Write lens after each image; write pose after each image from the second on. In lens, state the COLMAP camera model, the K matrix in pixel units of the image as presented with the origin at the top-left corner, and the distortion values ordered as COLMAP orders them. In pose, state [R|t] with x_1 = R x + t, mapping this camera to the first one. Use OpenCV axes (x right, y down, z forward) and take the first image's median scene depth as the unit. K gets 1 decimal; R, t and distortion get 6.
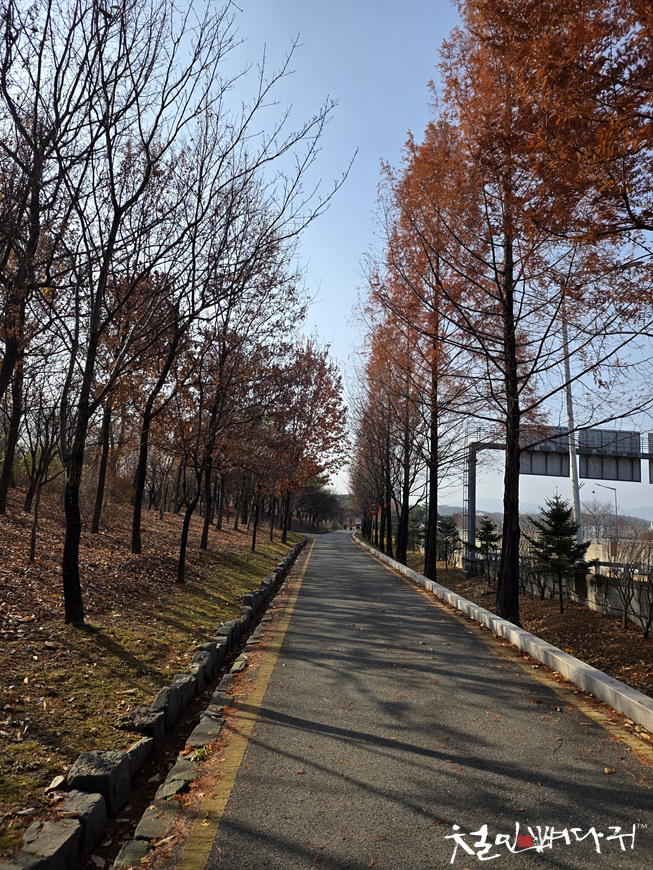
lens RADIAL K [[571.0, 0, 326.8], [0, 571.0, 391.1], [0, 0, 1]] dist [0.150811, -0.154403]
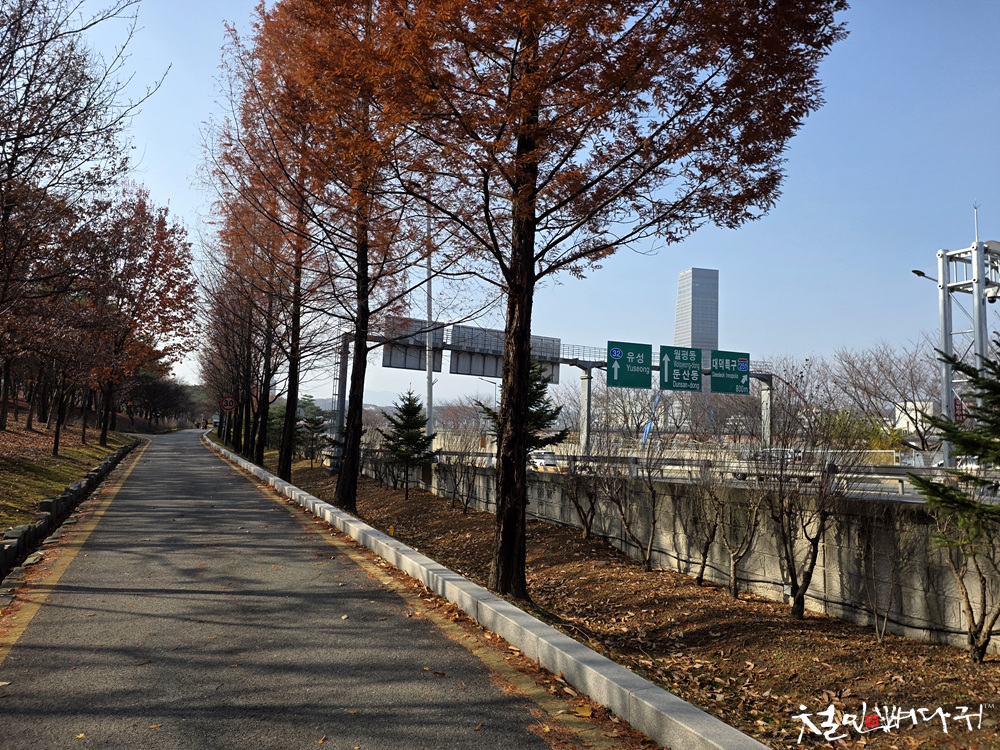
lens RADIAL K [[668.3, 0, 500.0], [0, 668.3, 375.0], [0, 0, 1]] dist [0.040437, -0.034076]
pose [[0.898467, 0.023713, 0.438400, 0.018129], [-0.092825, 0.986227, 0.136893, -0.024464], [-0.429116, -0.163688, 0.888294, -0.106660]]
